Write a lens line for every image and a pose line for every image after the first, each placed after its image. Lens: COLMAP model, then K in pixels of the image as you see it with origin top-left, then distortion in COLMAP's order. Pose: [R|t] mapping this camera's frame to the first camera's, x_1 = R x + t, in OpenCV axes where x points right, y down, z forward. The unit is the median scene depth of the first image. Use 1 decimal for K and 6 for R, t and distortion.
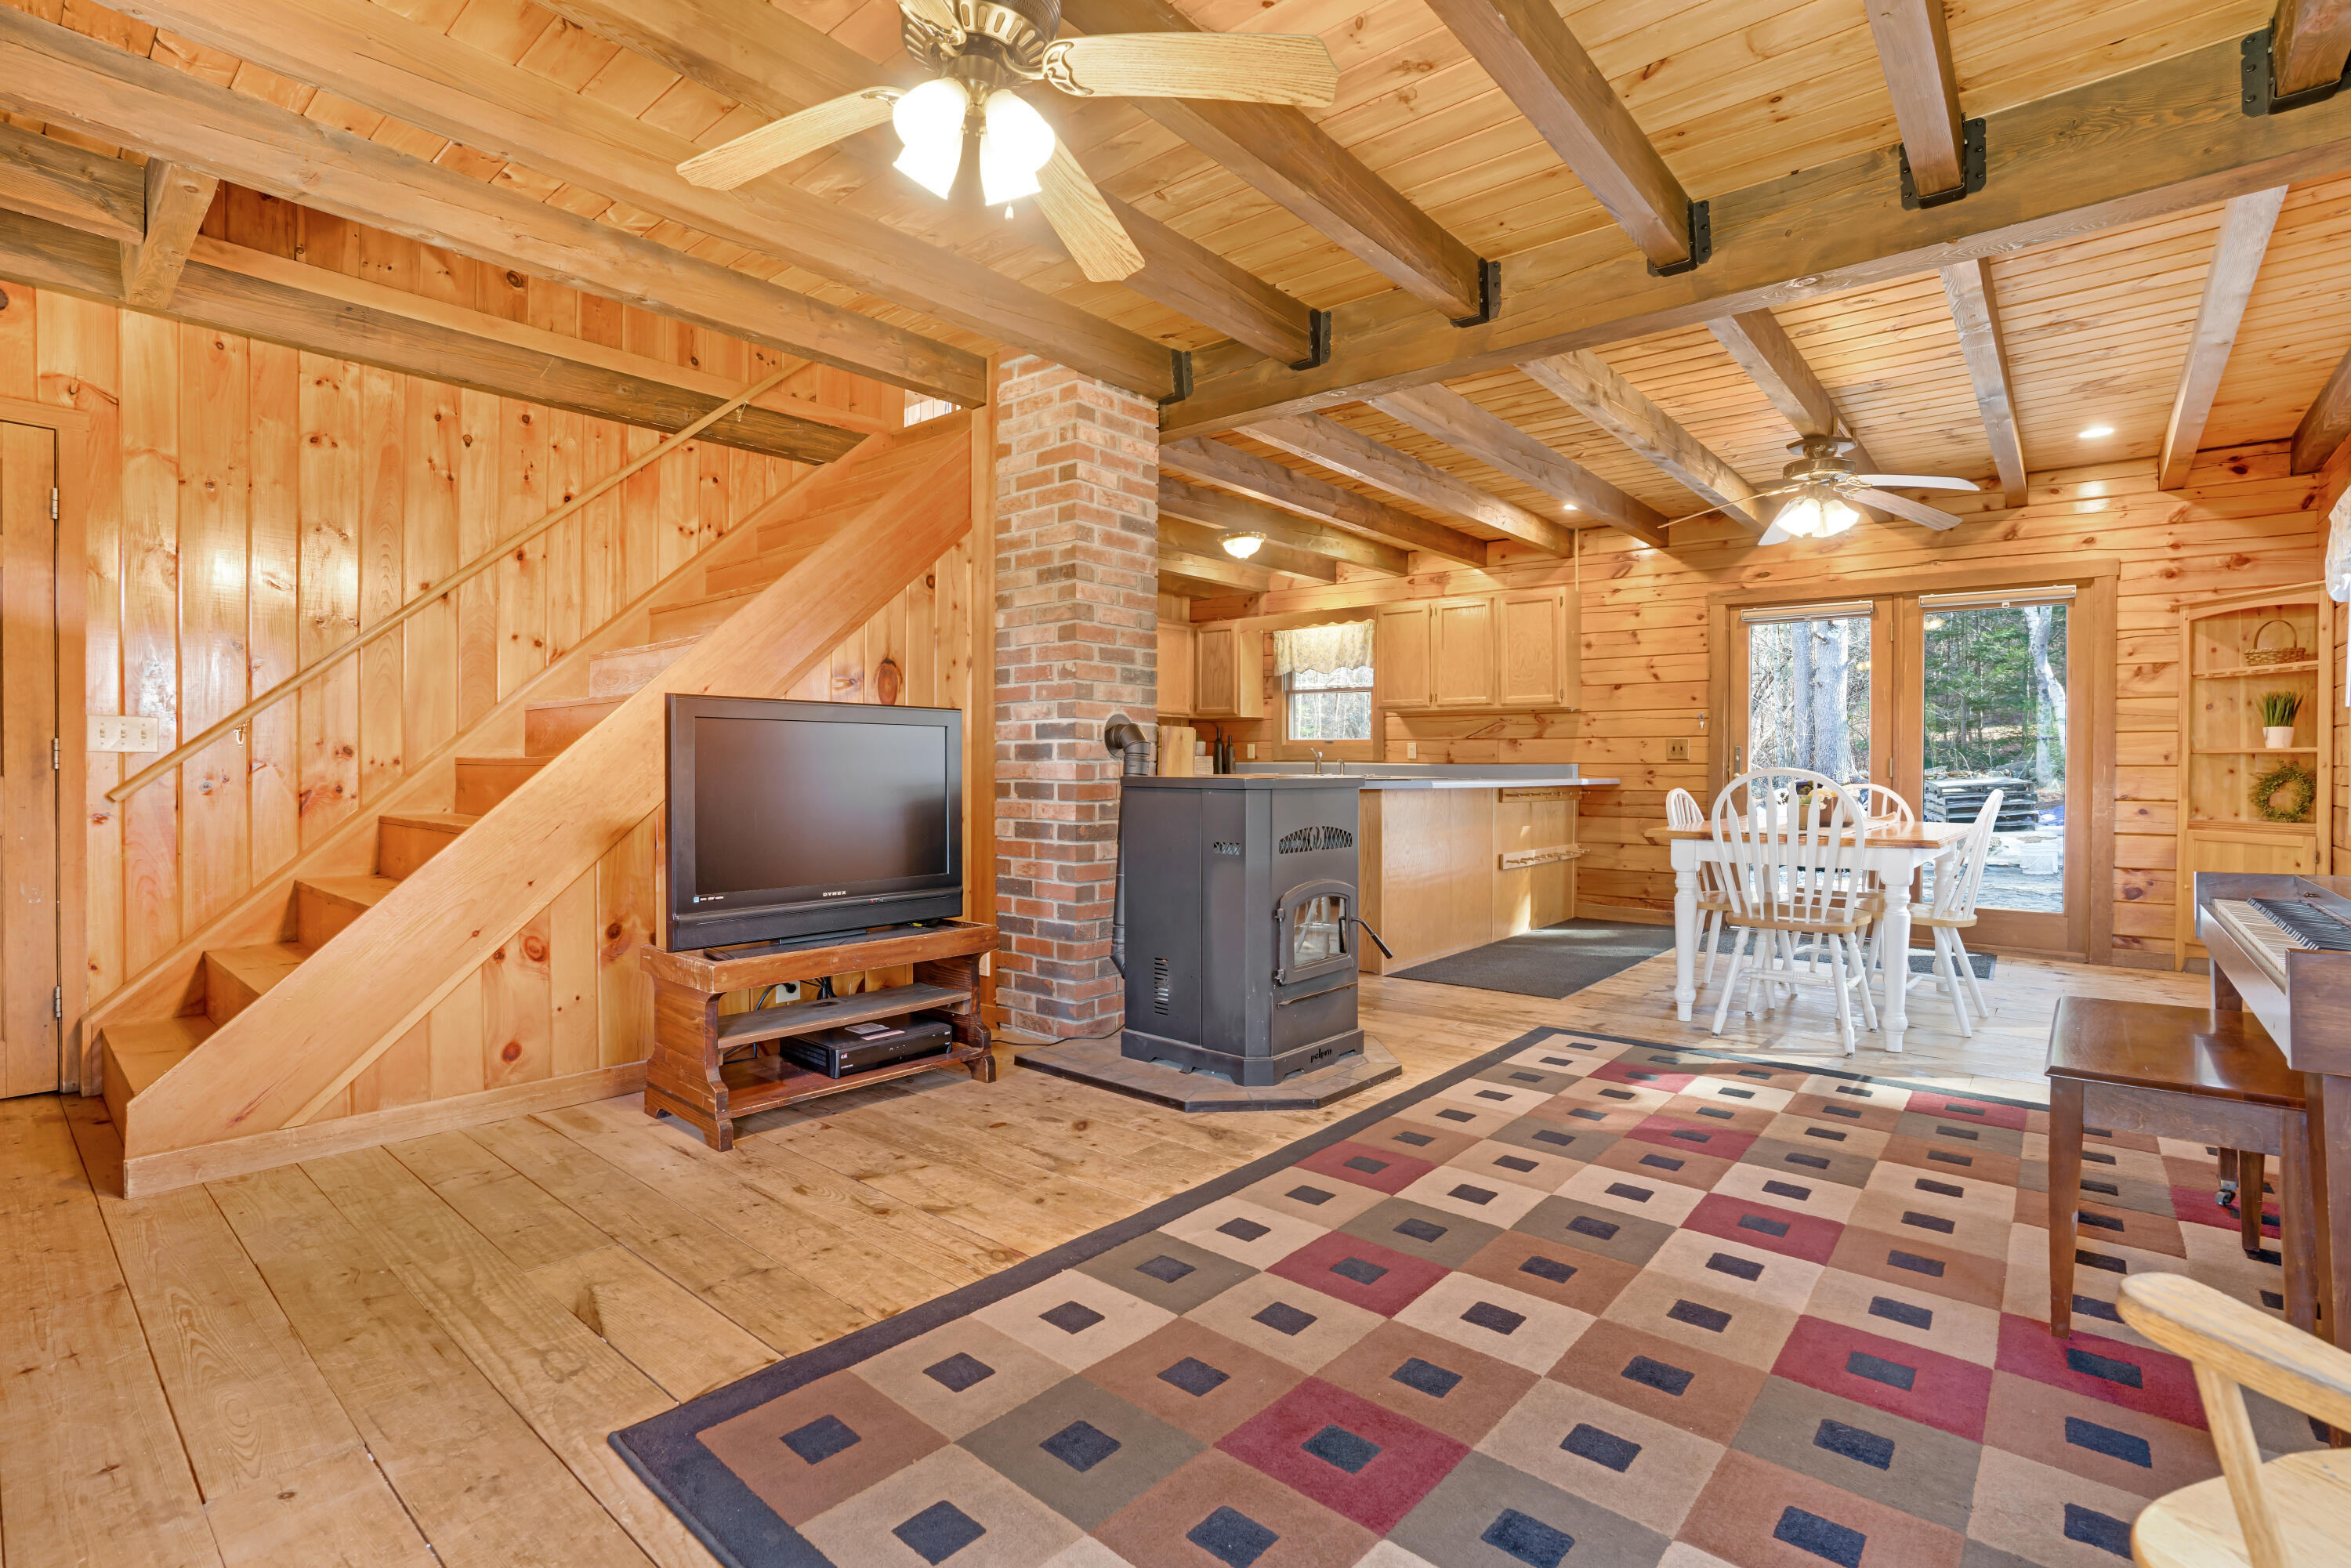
lens RADIAL K [[1076.3, 0, 1164.2], [0, 1076.3, 784.0], [0, 0, 1]] dist [-0.004799, 0.000218]
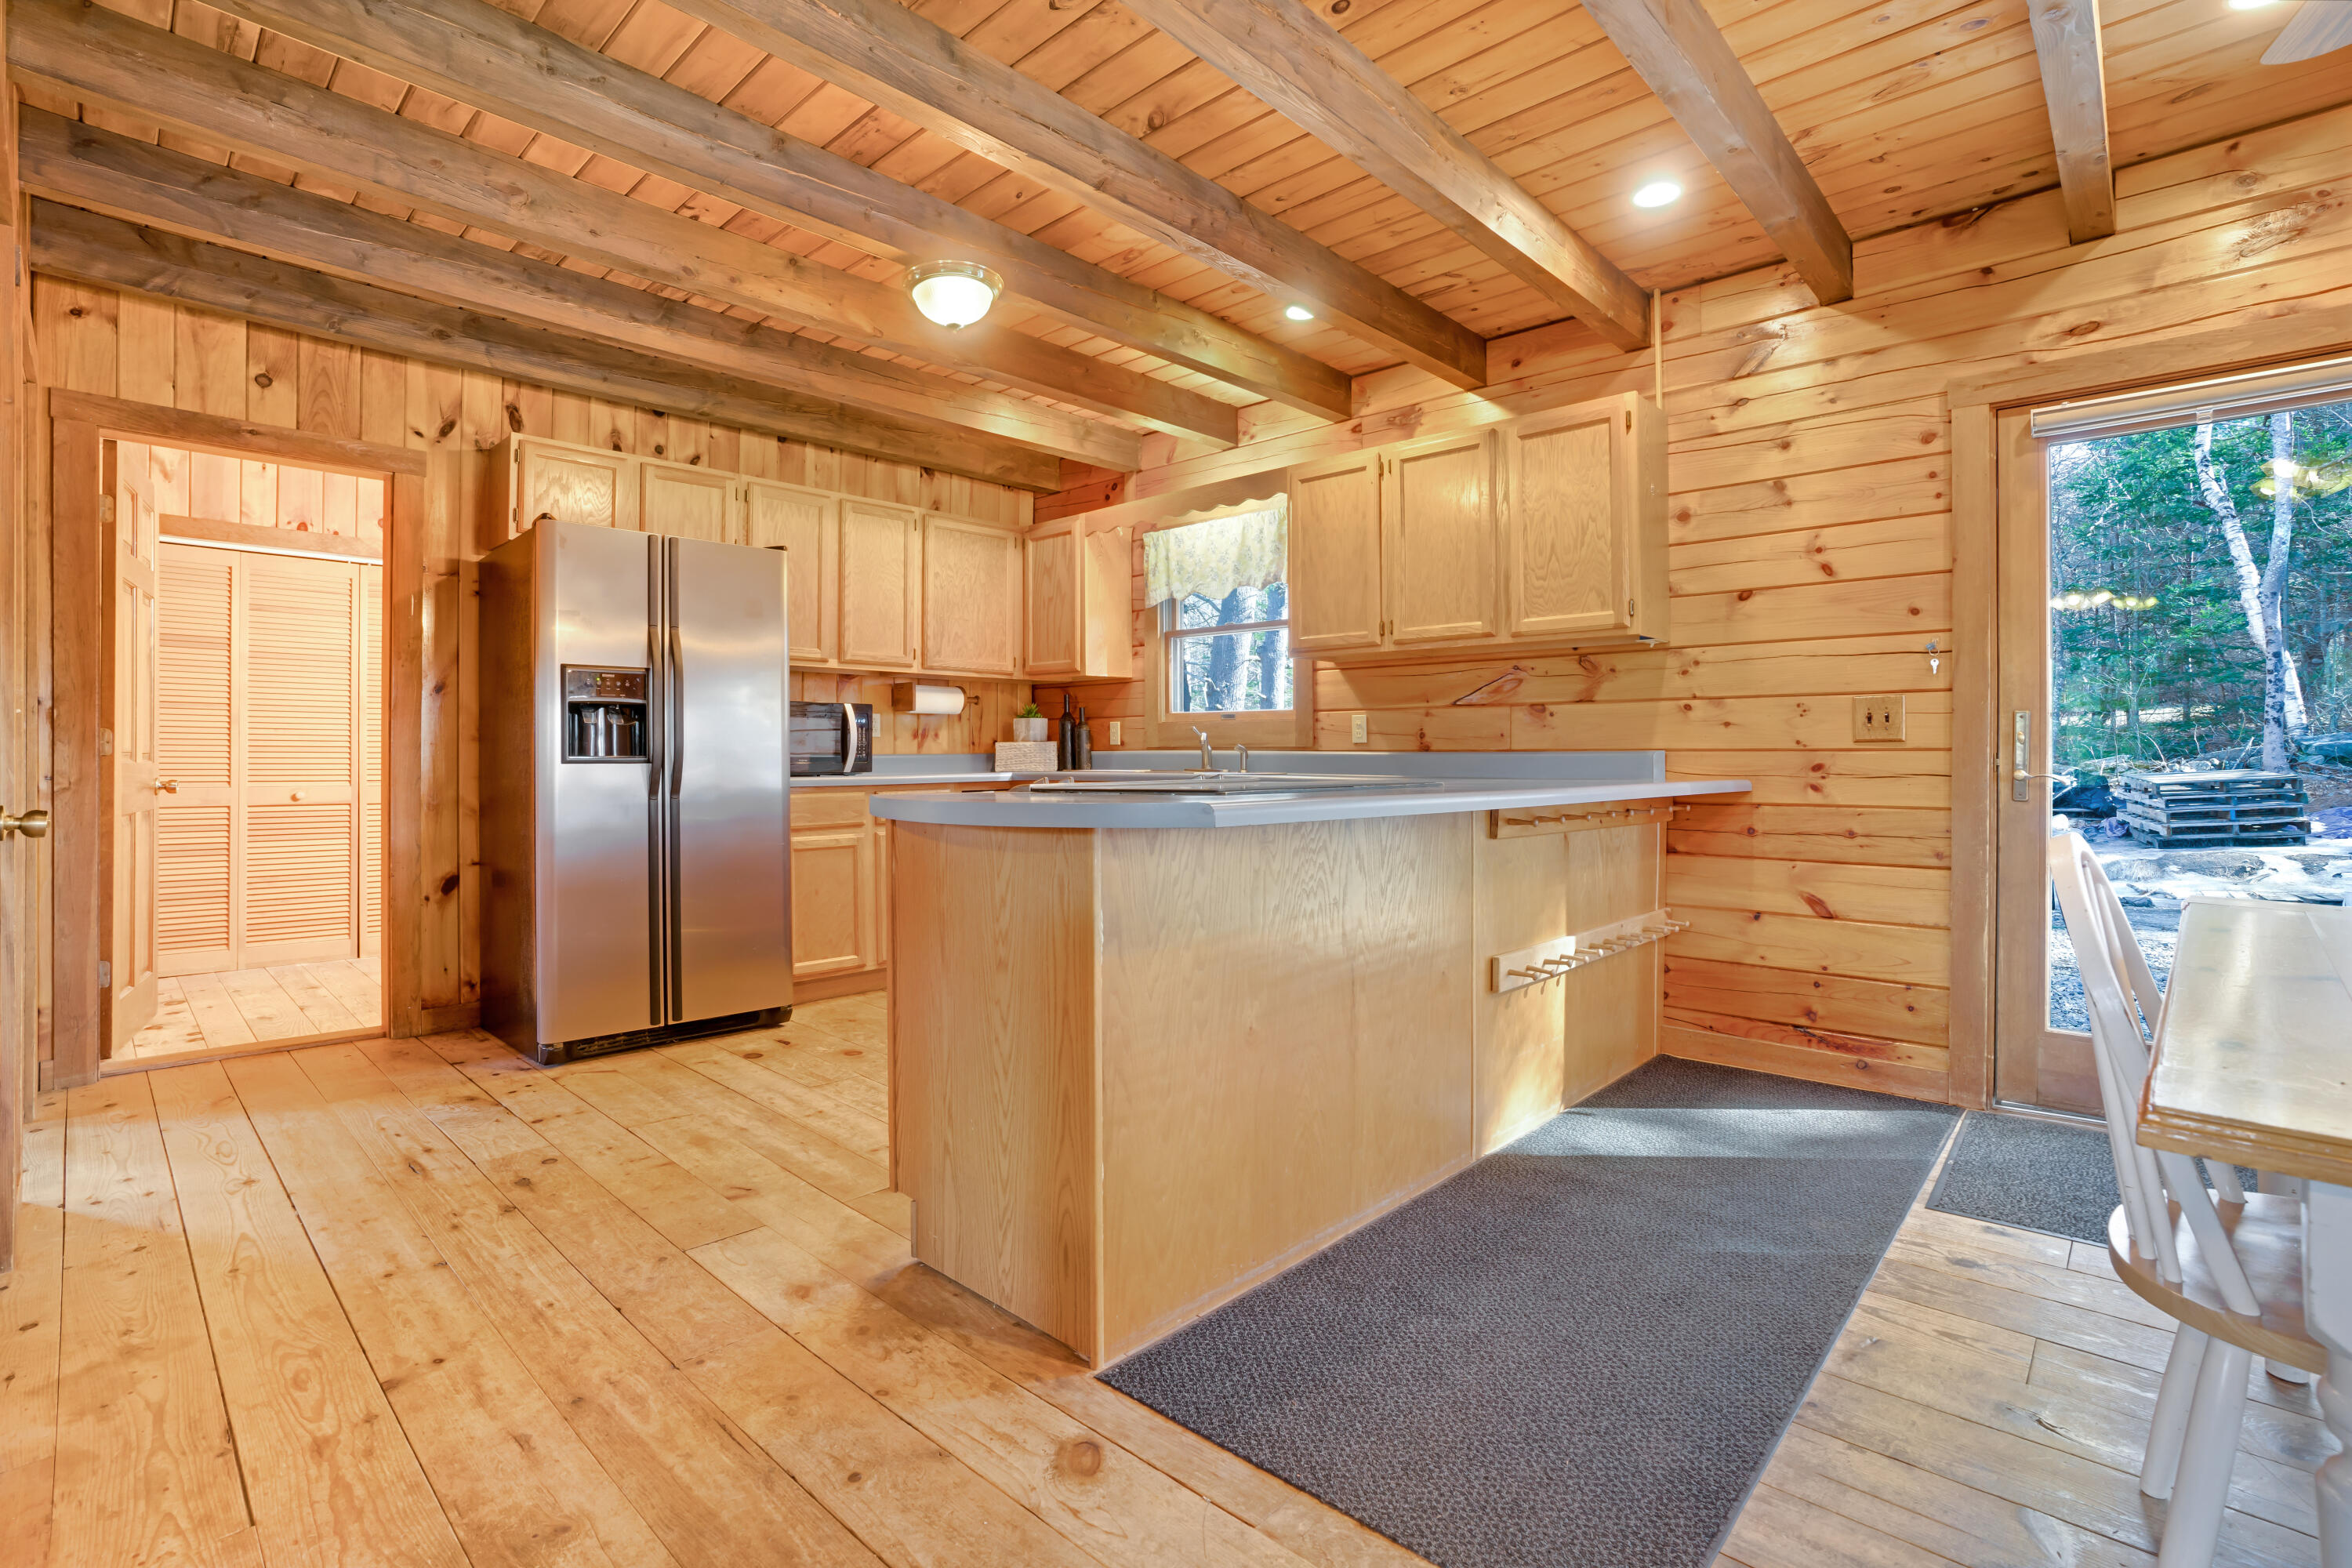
lens RADIAL K [[1076.8, 0, 1186.2], [0, 1076.8, 760.8], [0, 0, 1]] dist [-0.004799, 0.000218]
pose [[0.999362, -0.002930, -0.035591, 0.176436], [0.002416, 0.999892, -0.014465, -0.007196], [0.035629, 0.014370, 0.999262, 0.482473]]
